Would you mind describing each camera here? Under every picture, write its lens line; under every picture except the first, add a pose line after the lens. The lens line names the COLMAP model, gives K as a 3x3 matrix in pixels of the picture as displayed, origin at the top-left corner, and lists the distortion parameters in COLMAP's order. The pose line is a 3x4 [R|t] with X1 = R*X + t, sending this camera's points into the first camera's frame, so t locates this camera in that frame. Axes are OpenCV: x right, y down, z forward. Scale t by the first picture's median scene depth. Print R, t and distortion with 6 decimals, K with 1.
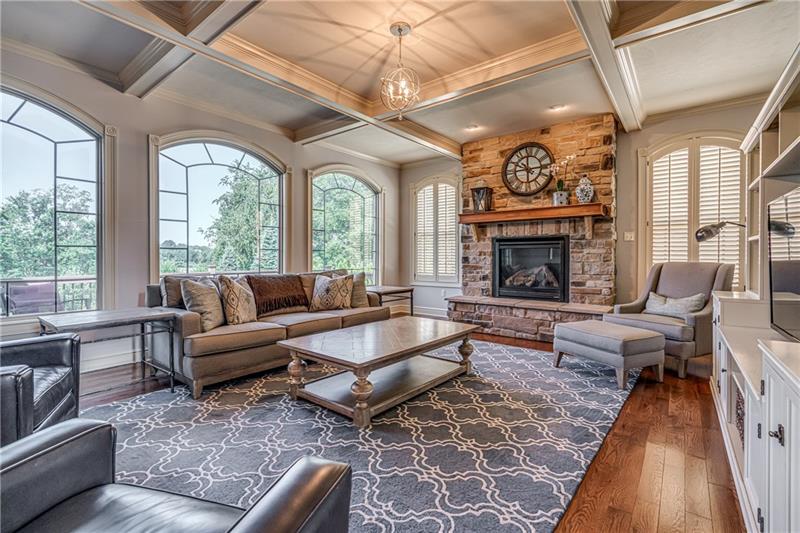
lens RADIAL K [[363.0, 0, 403.4], [0, 363.0, 258.4], [0, 0, 1]] dist [-0.004891, -0.000073]
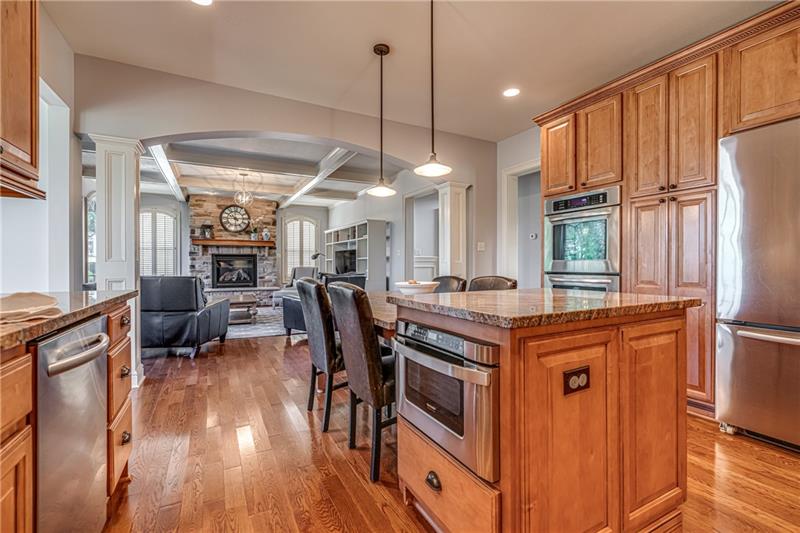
lens RADIAL K [[363.0, 0, 402.4], [0, 363.0, 264.7], [0, 0, 1]] dist [-0.004891, -0.000073]
pose [[0.418158, -0.003091, 0.908369, -1.016543], [0.002240, 0.999995, 0.002372, -0.008408], [-0.908371, 0.001042, 0.418163, -0.582791]]
